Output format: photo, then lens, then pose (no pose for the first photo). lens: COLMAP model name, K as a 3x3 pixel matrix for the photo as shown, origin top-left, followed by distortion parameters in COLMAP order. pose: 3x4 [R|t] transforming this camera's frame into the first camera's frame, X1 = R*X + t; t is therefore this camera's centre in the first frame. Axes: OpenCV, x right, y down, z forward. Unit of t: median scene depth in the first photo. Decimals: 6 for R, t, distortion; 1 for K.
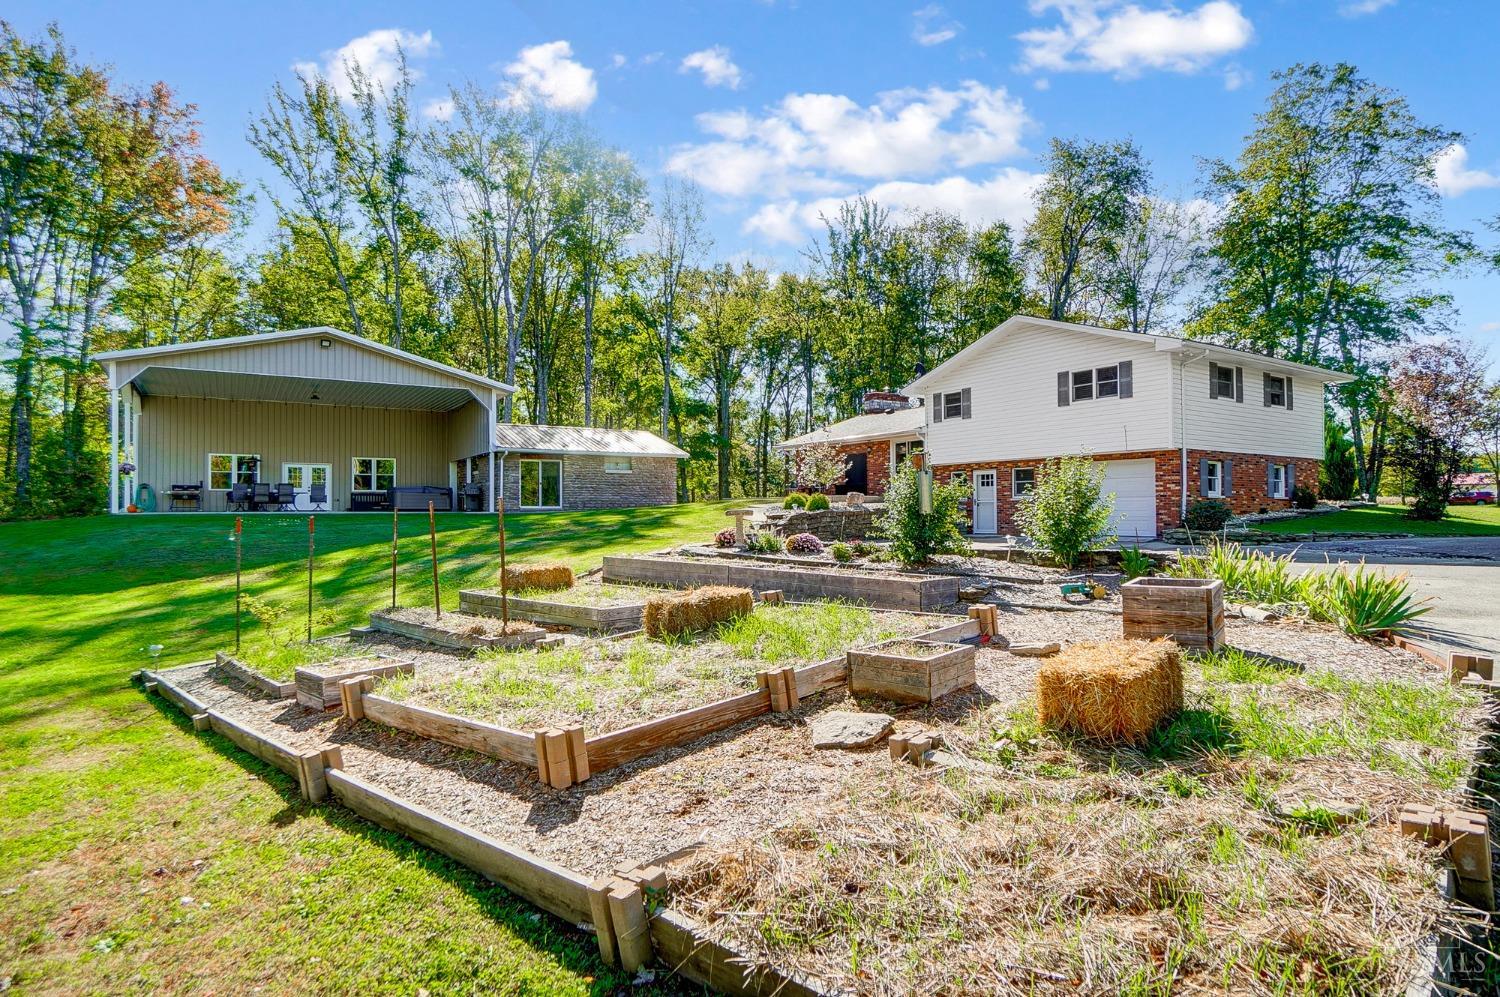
lens RADIAL K [[805.1, 0, 744.0], [0, 805.1, 491.5], [0, 0, 1]] dist [-0.004039, -0.000541]
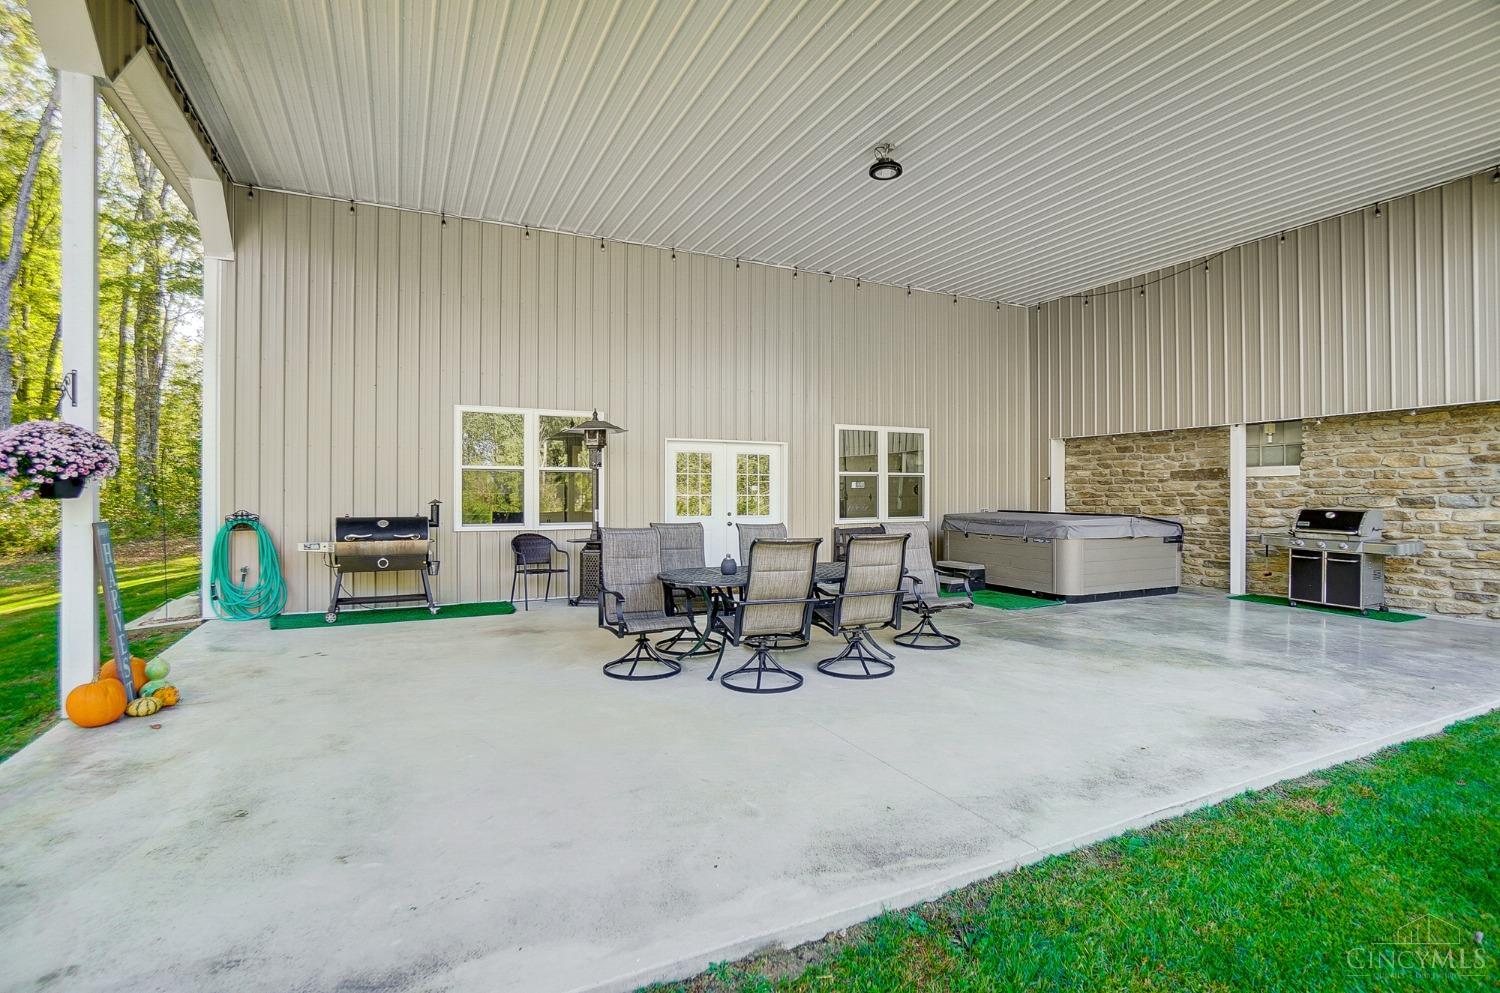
lens RADIAL K [[713.7, 0, 746.0], [0, 713.7, 492.7], [0, 0, 1]] dist [-0.057639, 0.022902]
pose [[0.992787, 0.006867, -0.119692, -0.573287], [-0.004247, 0.999746, 0.022131, -0.023148], [0.119814, -0.021463, 0.992564, 0.819115]]
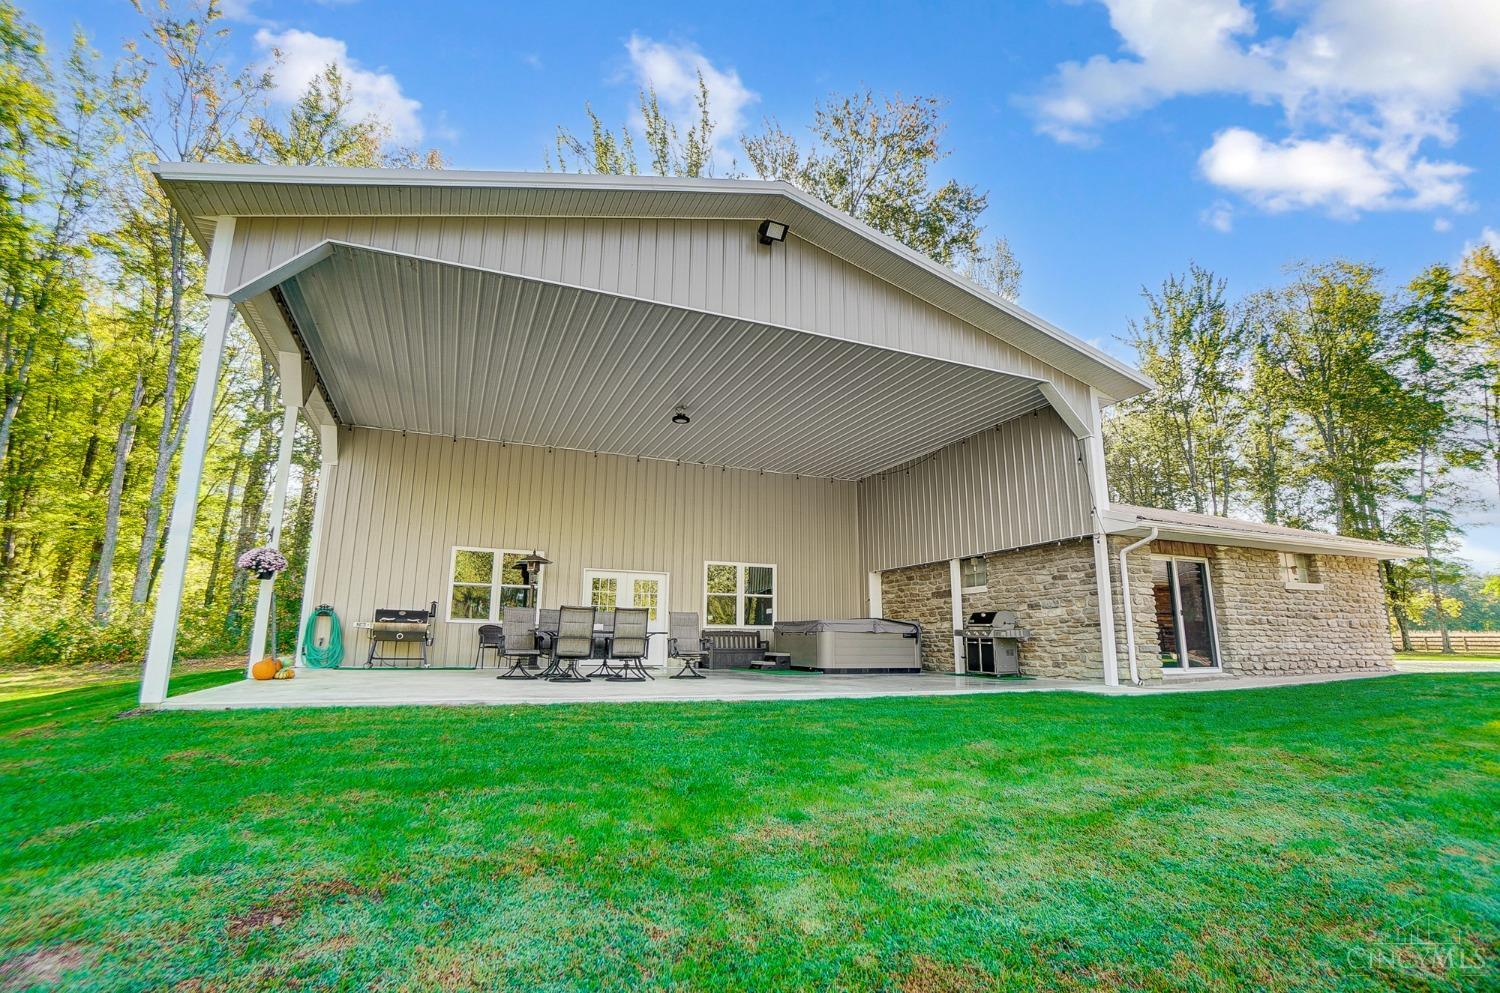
lens RADIAL K [[705.8, 0, 750.0], [0, 705.8, 496.5], [0, 0, 1]] dist [-0.044246, -0.000111]
pose [[0.984586, -0.020839, -0.173655, -0.446038], [-0.011051, 0.983480, -0.180678, -0.001867], [0.174551, 0.179812, 0.968091, 0.662525]]
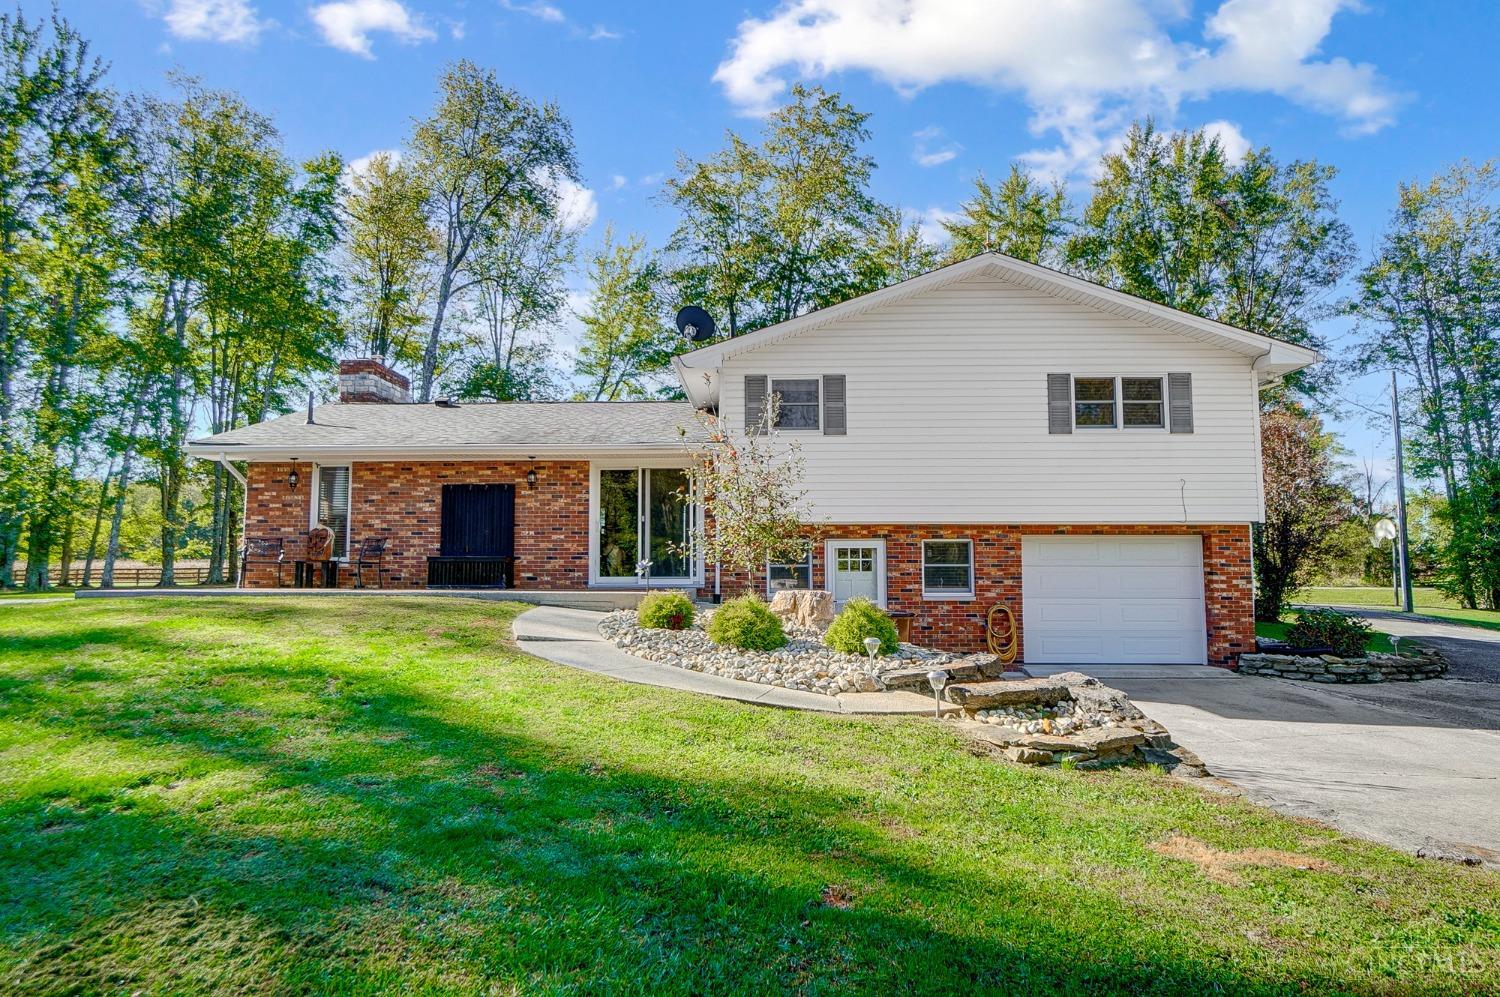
lens RADIAL K [[914.4, 0, 750.0], [0, 914.4, 498.5], [0, 0, 1]] dist [-0.000674, -0.000477]
pose [[0.559474, 0.076139, 0.825343, -0.187196], [-0.023590, 0.996831, -0.075968, -0.006143], [-0.828512, 0.023032, 0.559497, 0.633149]]
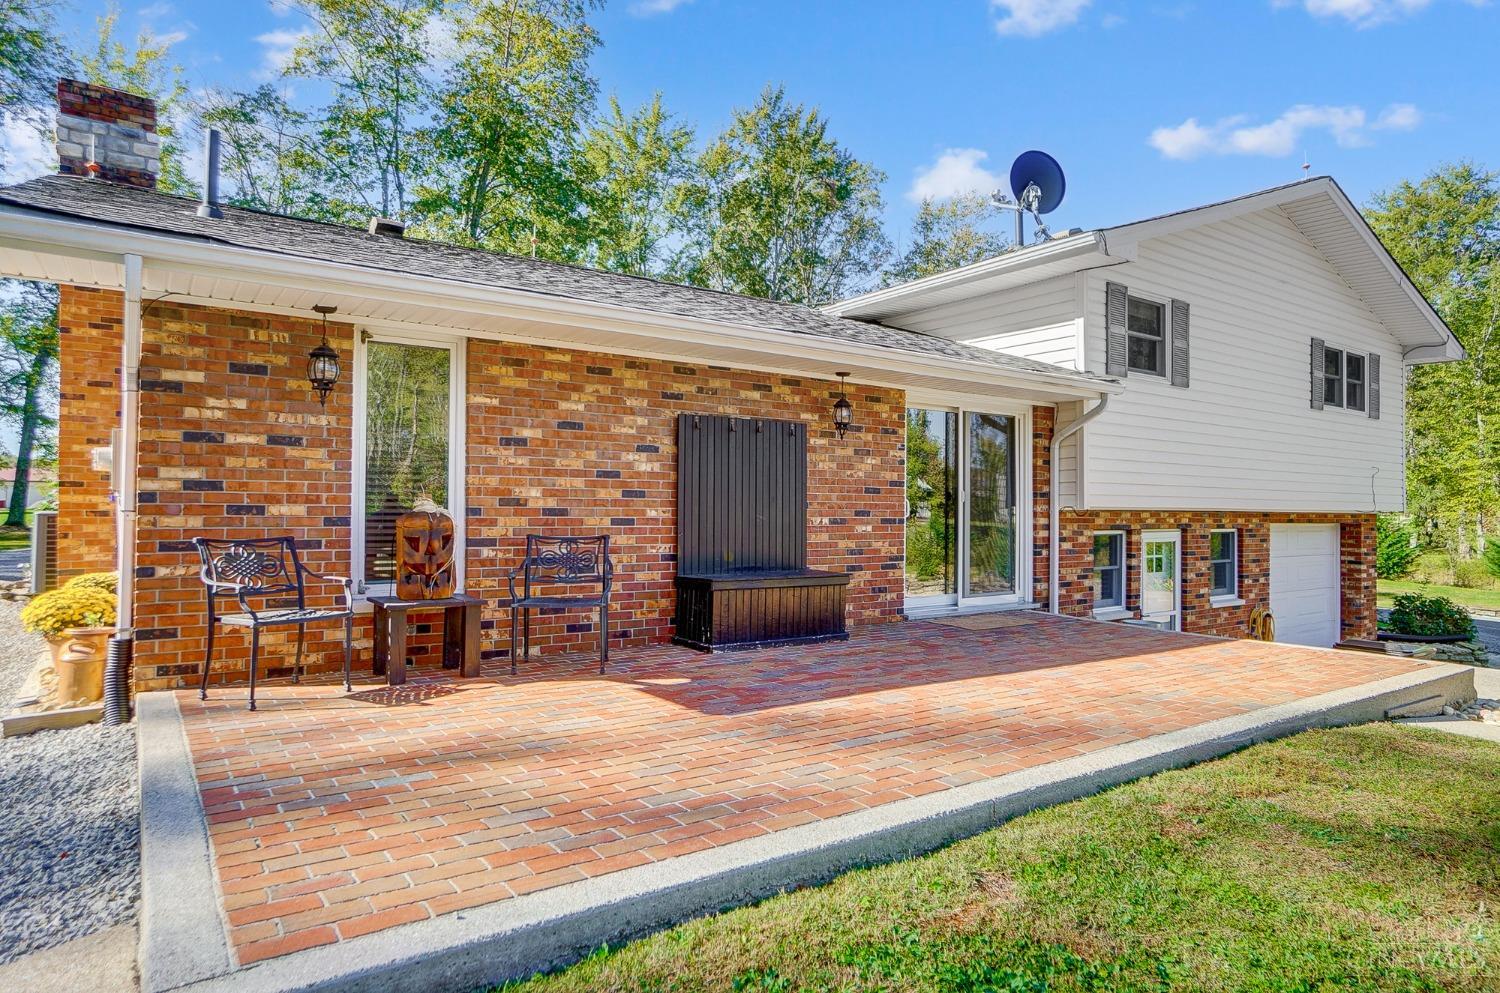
lens RADIAL K [[872.2, 0, 750.0], [0, 872.2, 496.5], [0, 0, 1]] dist [-0.026839, 0.026696]
pose [[-0.040204, 0.018430, 0.999022, -0.084186], [-0.035263, 0.999181, -0.019852, -0.023858], [-0.998569, -0.036026, -0.039521, 1.044872]]
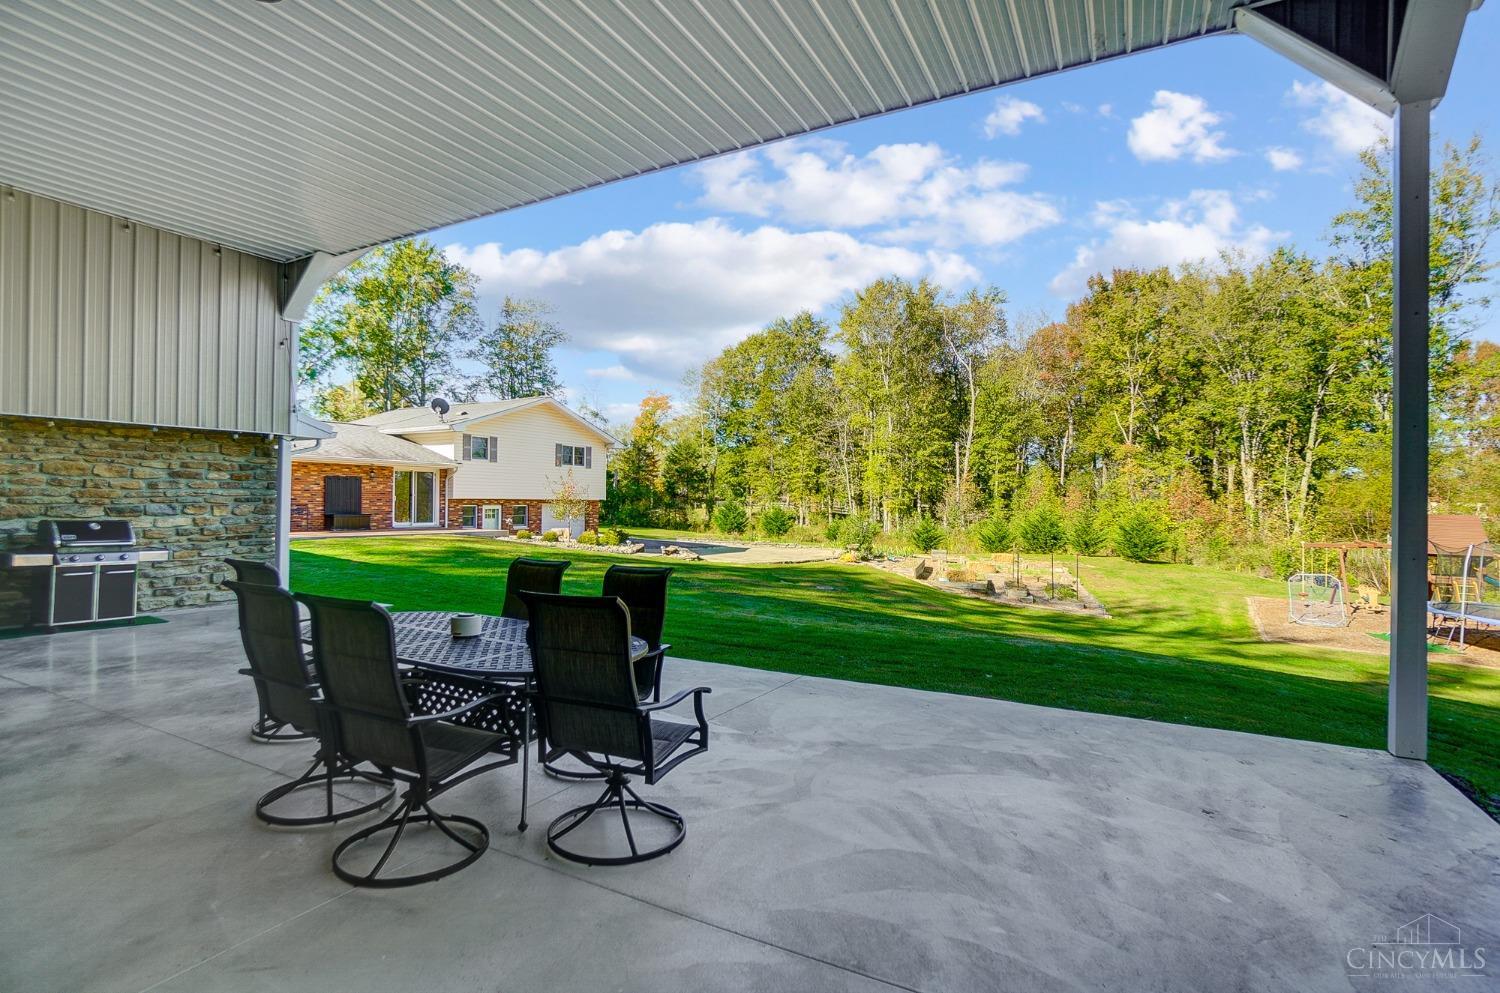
lens RADIAL K [[713.7, 0, 746.0], [0, 713.7, 492.7], [0, 0, 1]] dist [-0.057639, 0.022902]
pose [[-0.483957, 0.012183, 0.875007, -0.715156], [-0.029030, 0.999129, -0.029967, -0.021220], [-0.874610, -0.039905, -0.483182, 1.023704]]
